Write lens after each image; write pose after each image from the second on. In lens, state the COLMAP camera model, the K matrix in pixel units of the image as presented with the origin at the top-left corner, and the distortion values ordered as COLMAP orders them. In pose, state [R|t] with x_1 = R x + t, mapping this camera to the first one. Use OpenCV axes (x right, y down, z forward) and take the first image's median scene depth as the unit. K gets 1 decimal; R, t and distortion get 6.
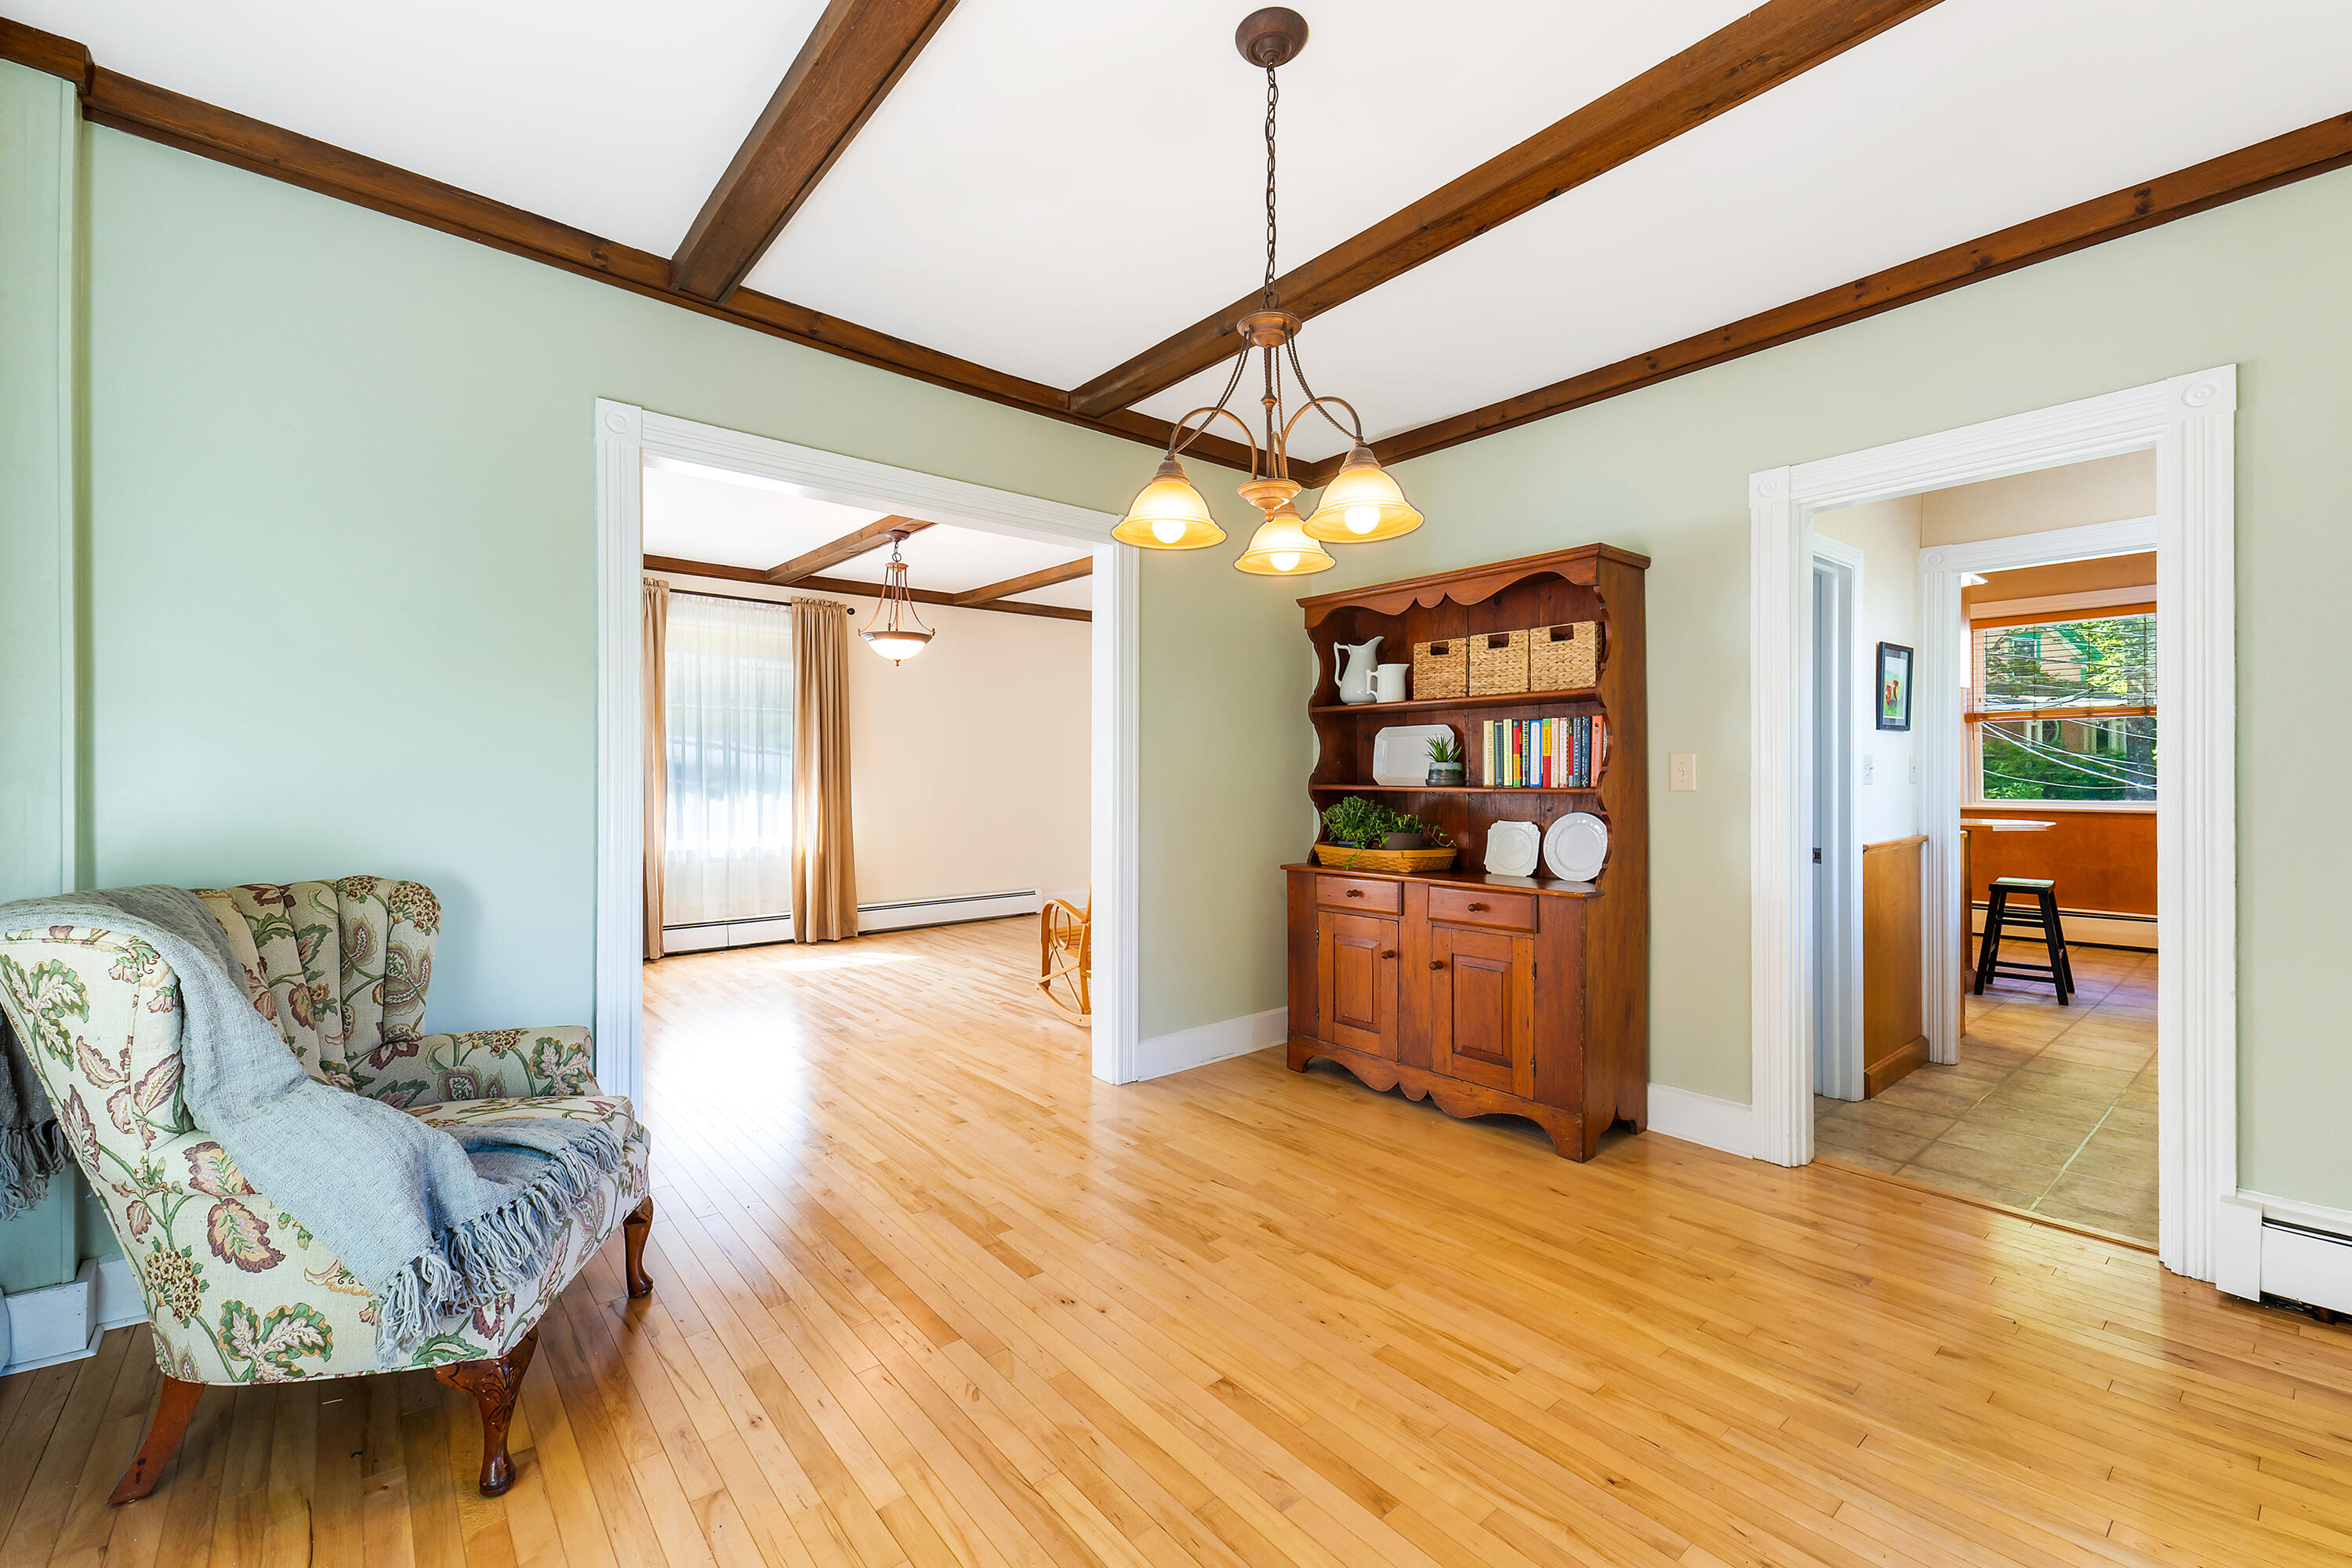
lens RADIAL K [[951.6, 0, 1154.4], [0, 951.6, 755.5], [0, 0, 1]] dist [0.030935, -0.013501]
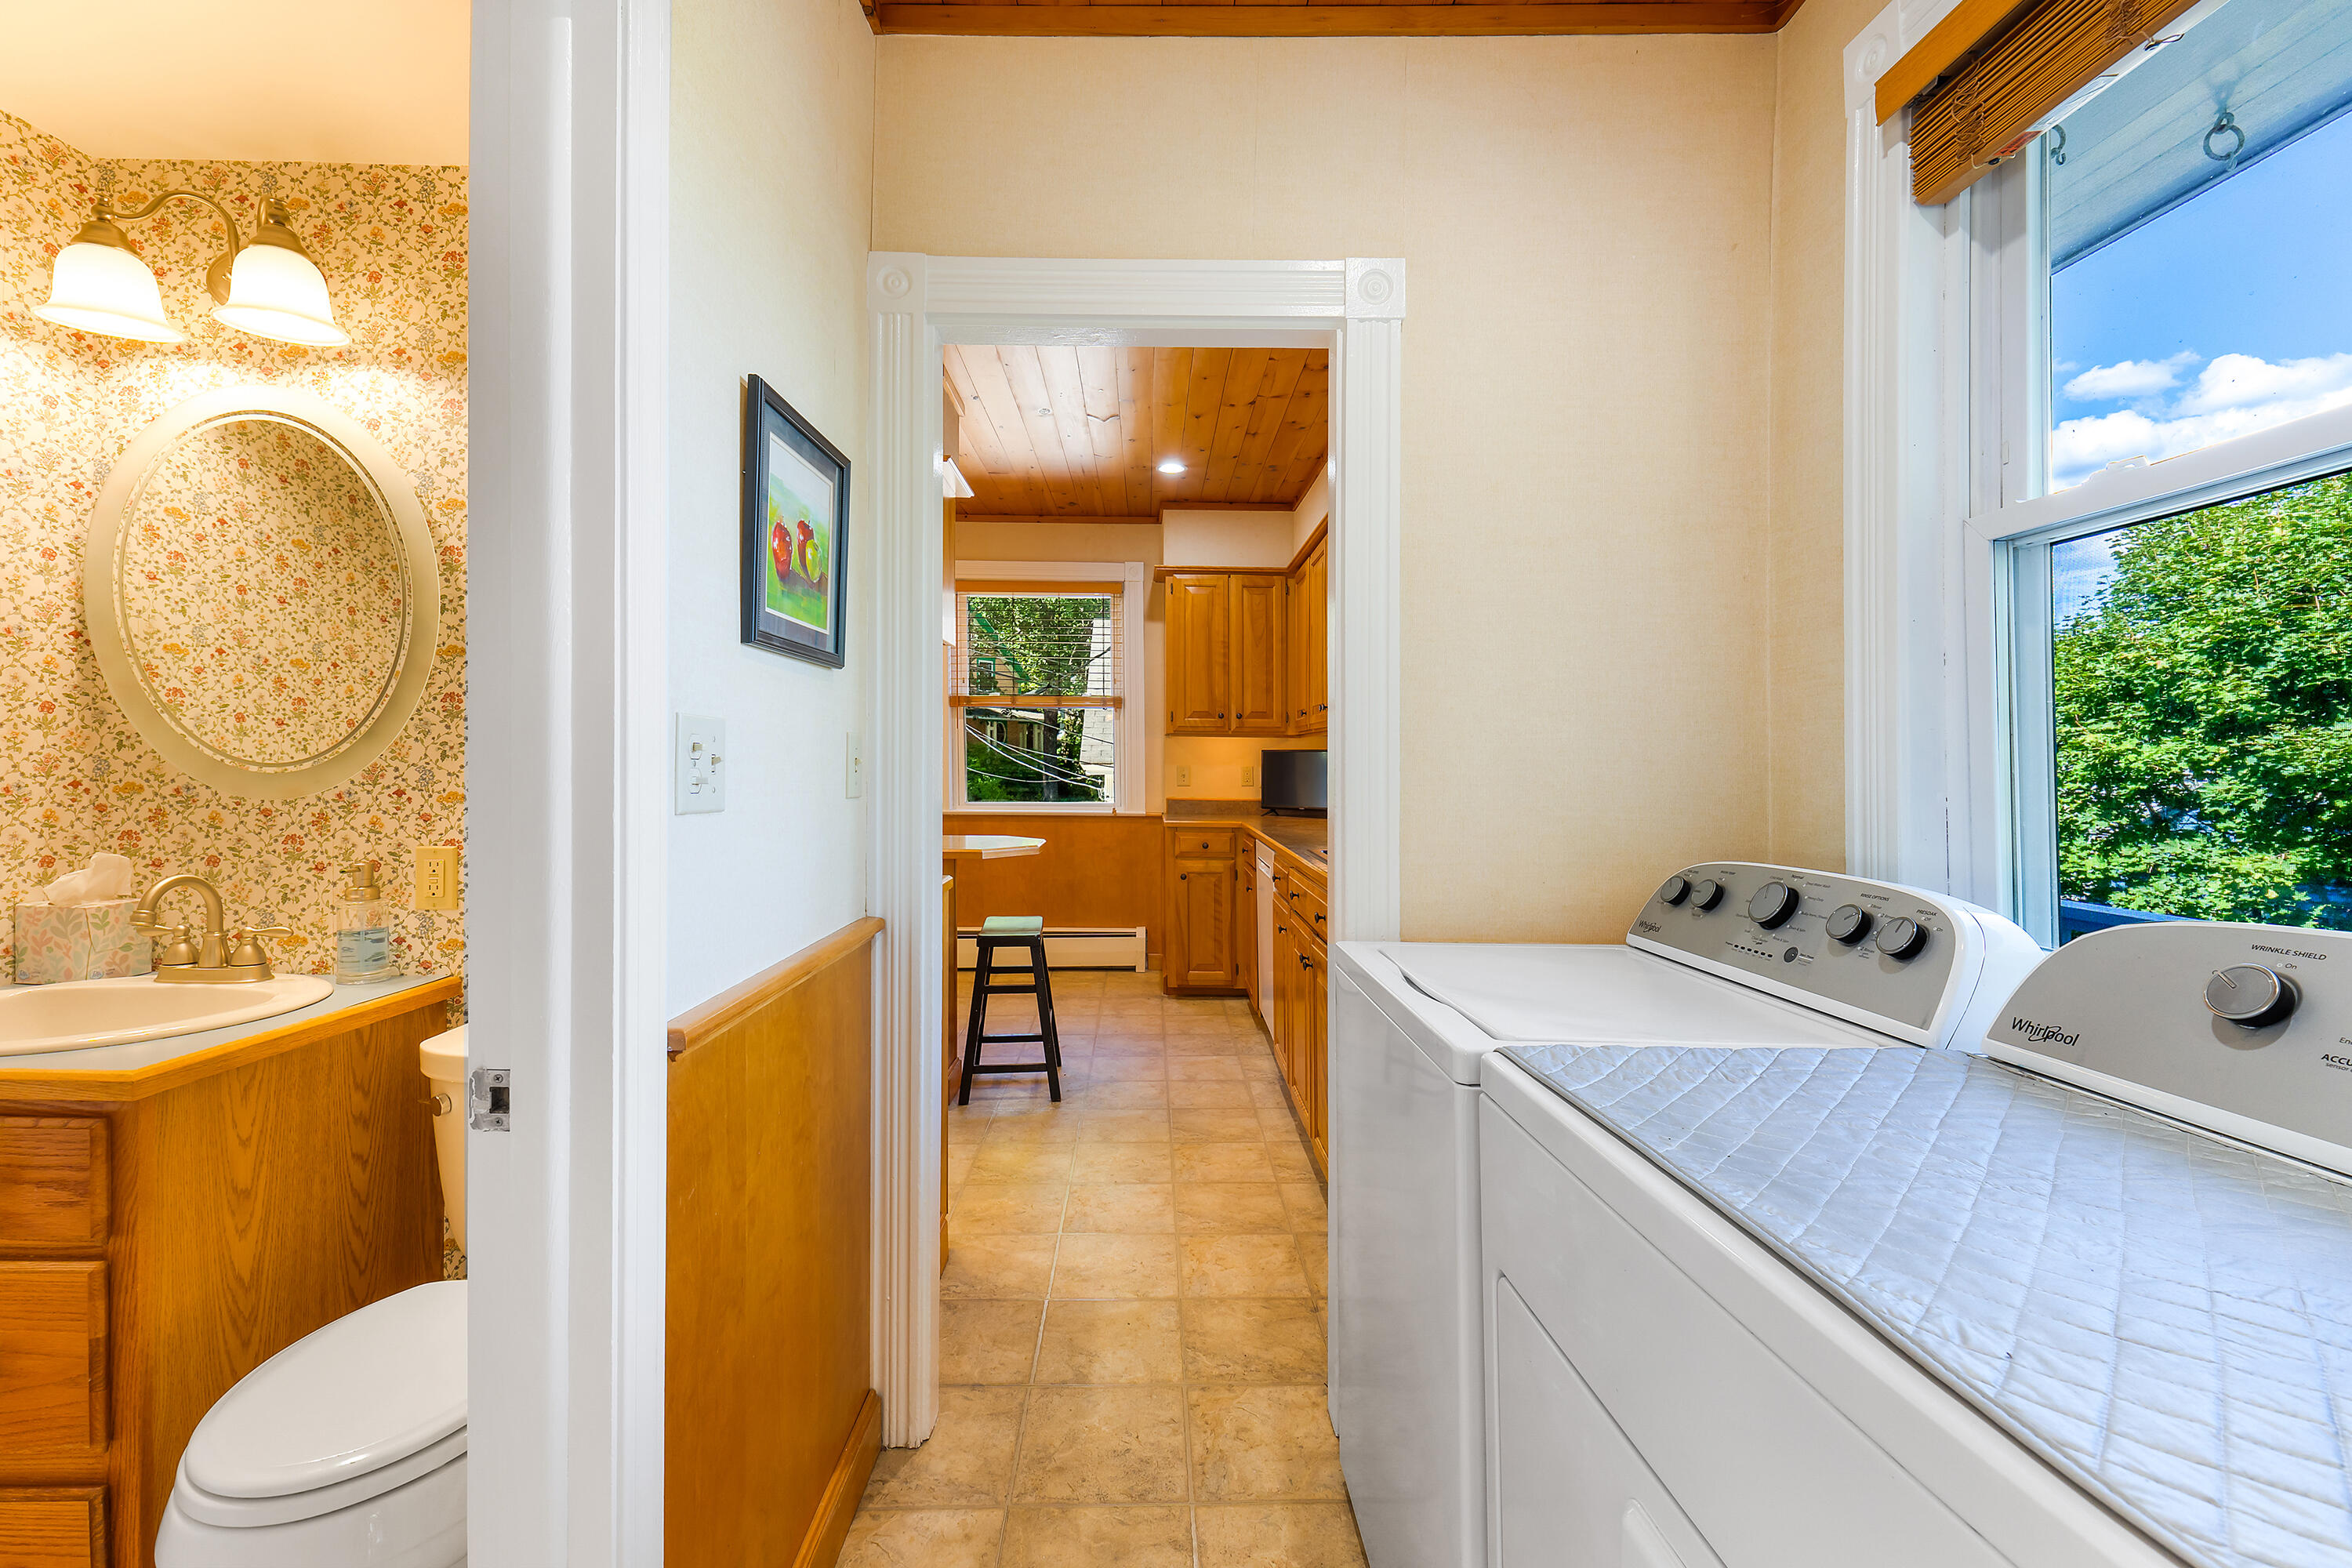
lens RADIAL K [[951.6, 0, 1154.4], [0, 951.6, 755.5], [0, 0, 1]] dist [0.030935, -0.013501]
pose [[0.613033, 0.003277, 0.790050, 0.463003], [0.000463, 0.999990, -0.004507, 0.010097], [-0.790057, 0.003128, 0.613025, 0.553252]]
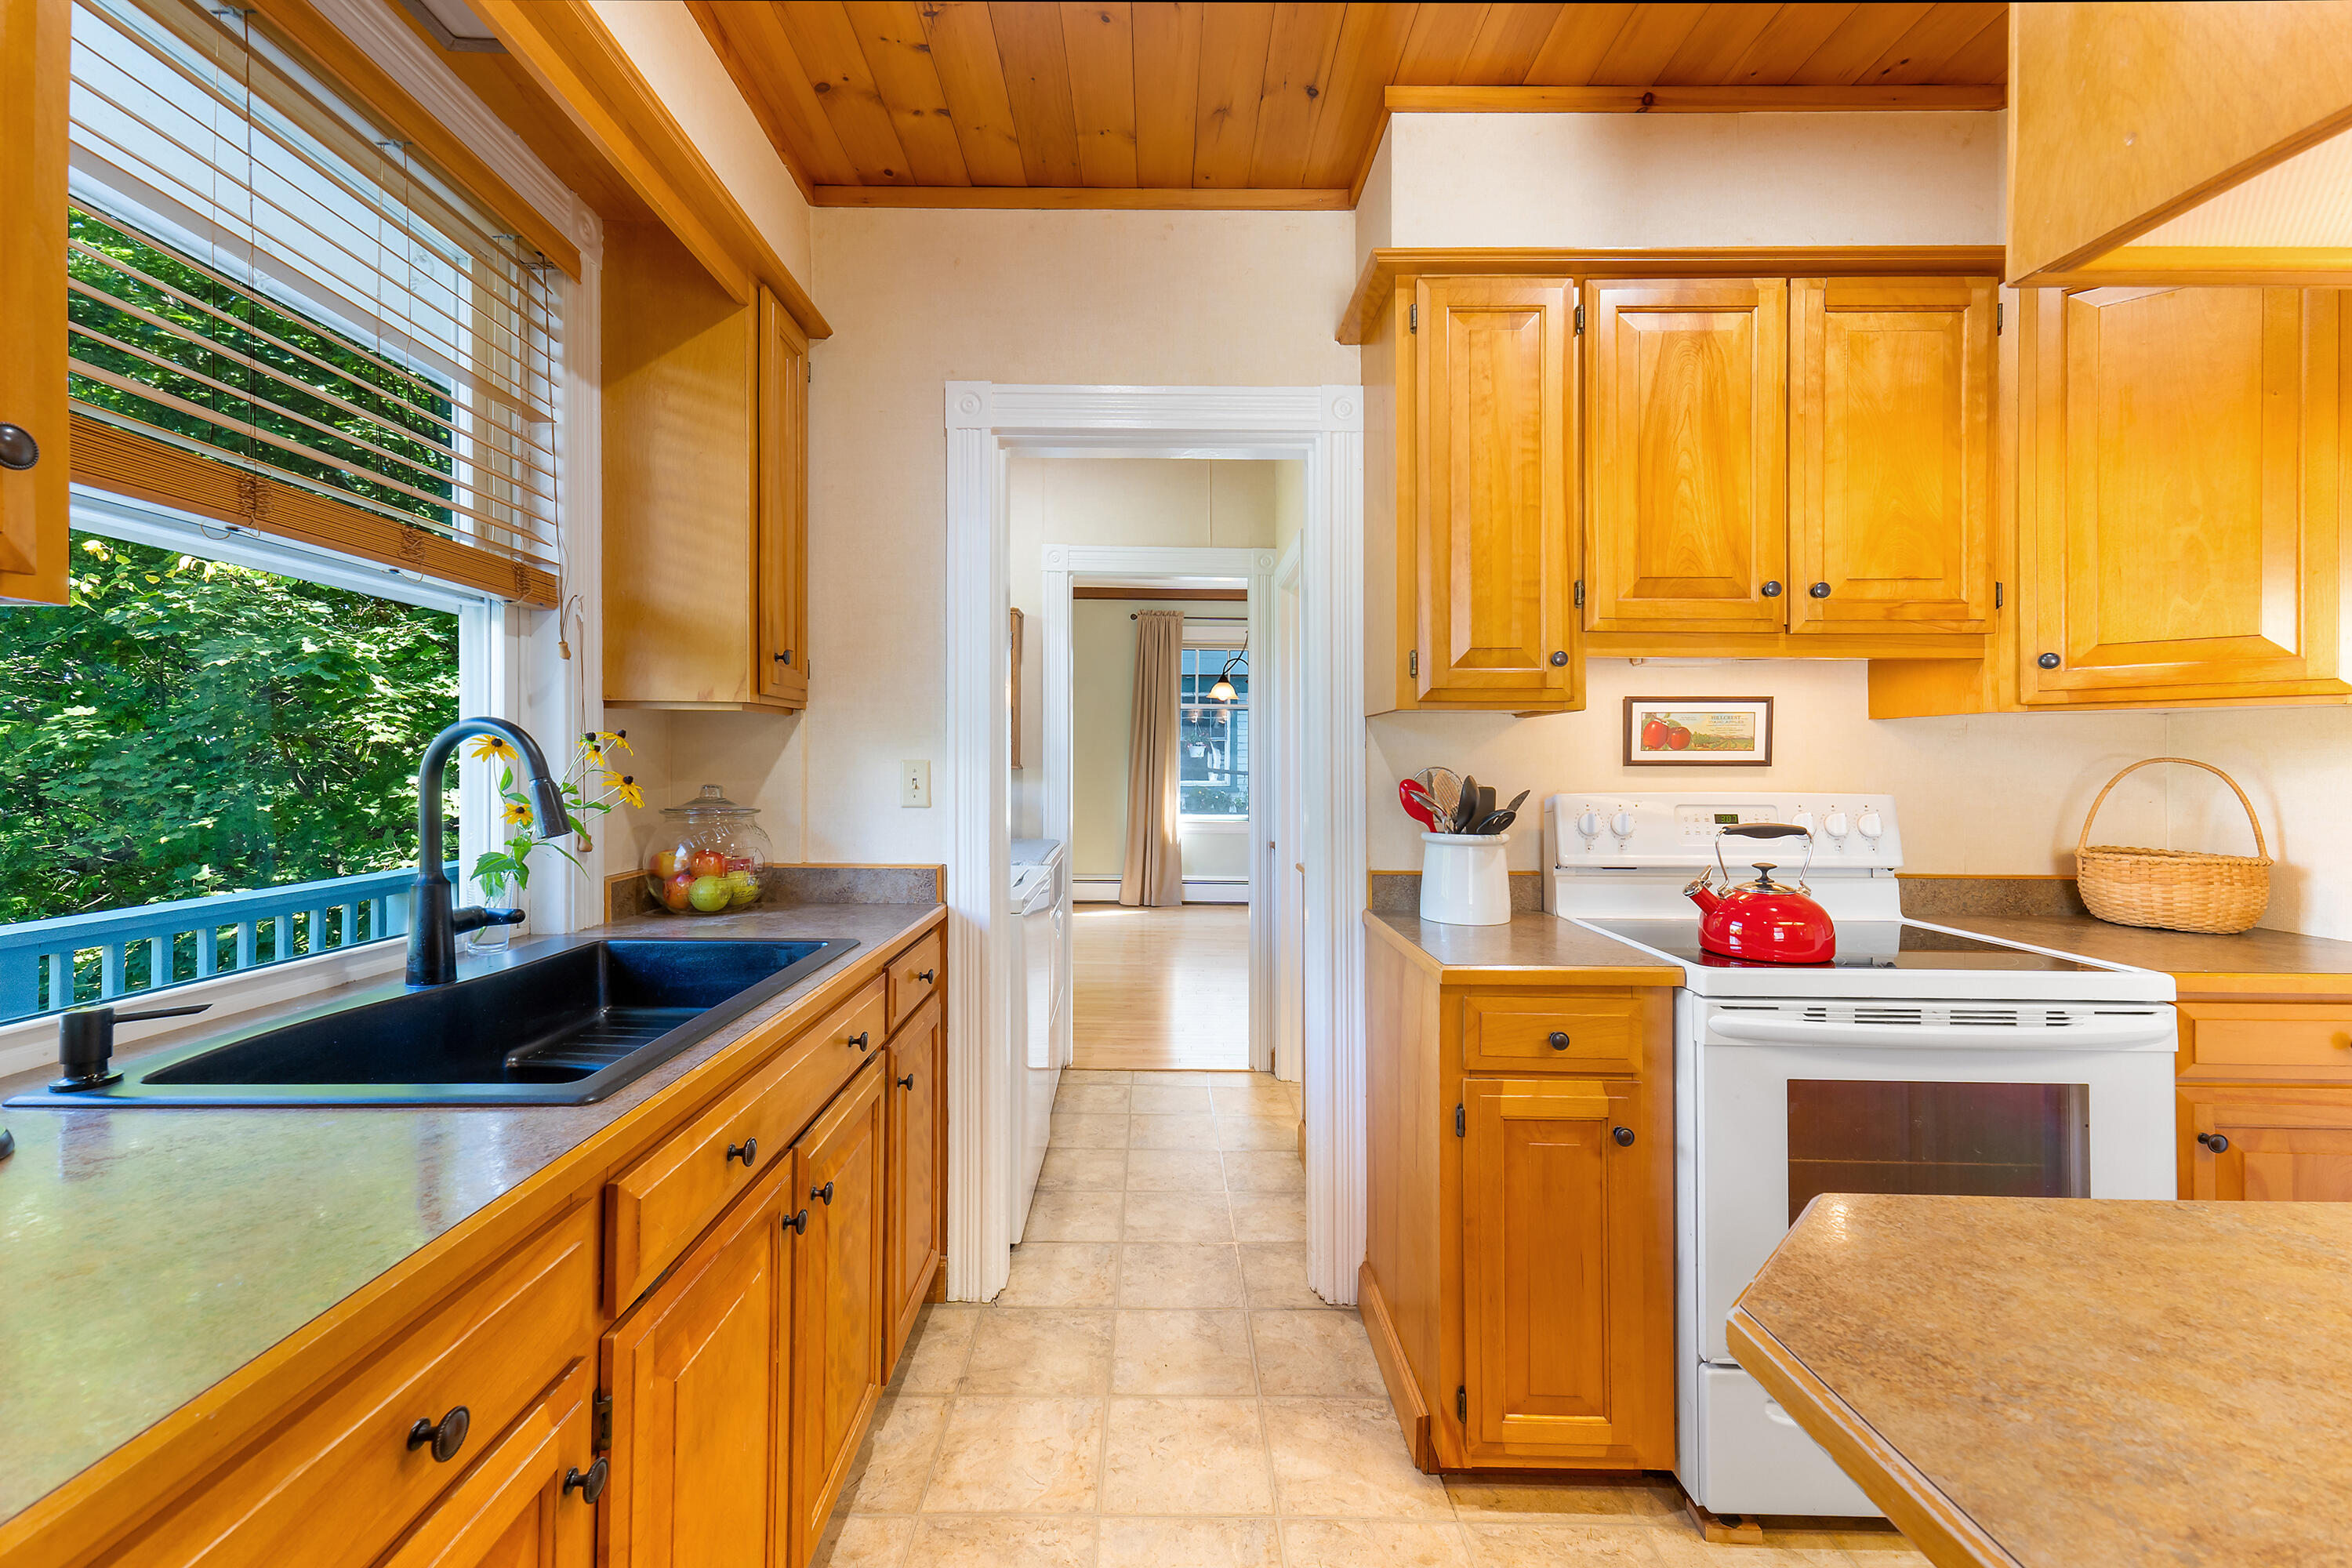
lens RADIAL K [[951.6, 0, 1154.4], [0, 951.6, 755.5], [0, 0, 1]] dist [0.030935, -0.013501]
pose [[-0.622376, -0.010602, -0.782647, 1.299185], [-0.006178, 0.999944, -0.008633, 0.000779], [0.782694, -0.000538, -0.622406, 1.218229]]
